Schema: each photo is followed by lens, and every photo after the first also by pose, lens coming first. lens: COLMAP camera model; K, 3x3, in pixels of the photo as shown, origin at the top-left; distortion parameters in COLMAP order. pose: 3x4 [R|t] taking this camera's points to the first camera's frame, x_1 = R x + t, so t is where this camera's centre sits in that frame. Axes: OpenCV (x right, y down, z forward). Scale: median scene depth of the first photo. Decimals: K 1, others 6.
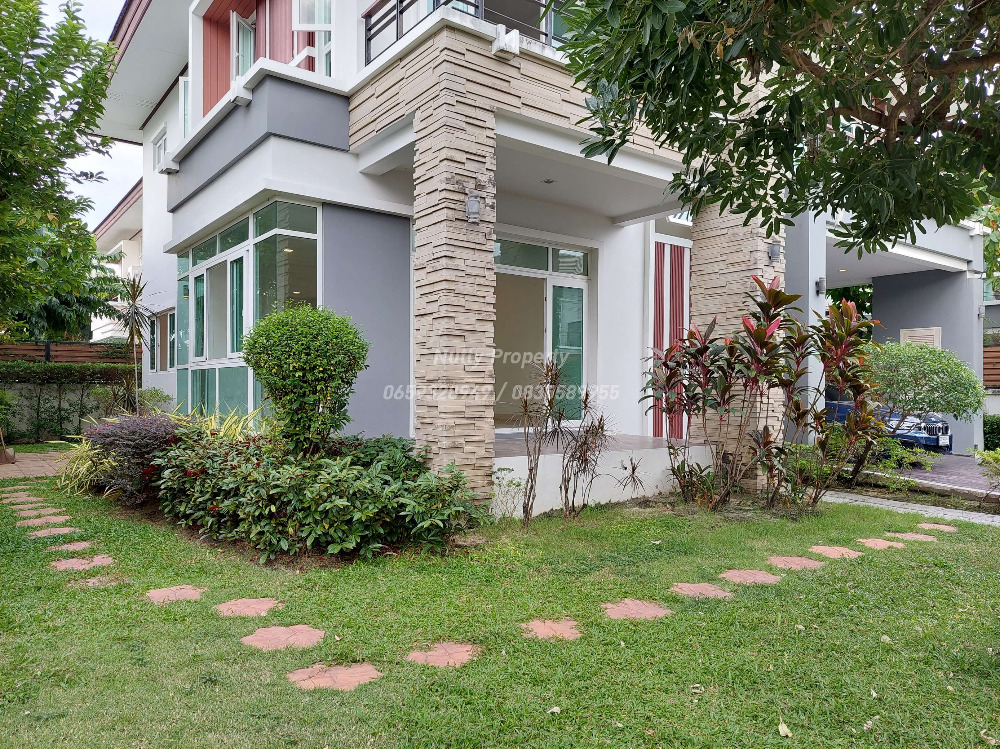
lens RADIAL K [[722.2, 0, 500.0], [0, 722.2, 374.5], [0, 0, 1]] dist [0.026842, -0.007301]
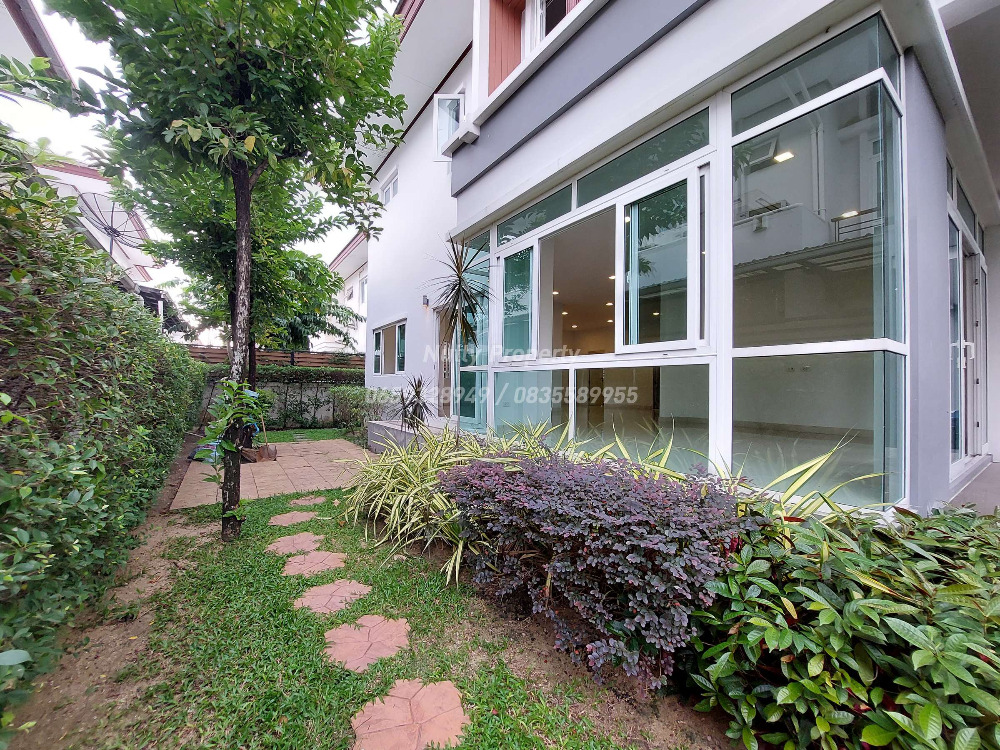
lens RADIAL K [[396.4, 0, 492.0], [0, 396.4, 380.0], [0, 0, 1]] dist [-0.018596, 0.000254]
pose [[0.998732, 0.016545, -0.047537, -0.247146], [-0.016532, 0.999863, 0.000667, 0.001309], [0.047542, 0.000120, 0.998869, 0.335565]]
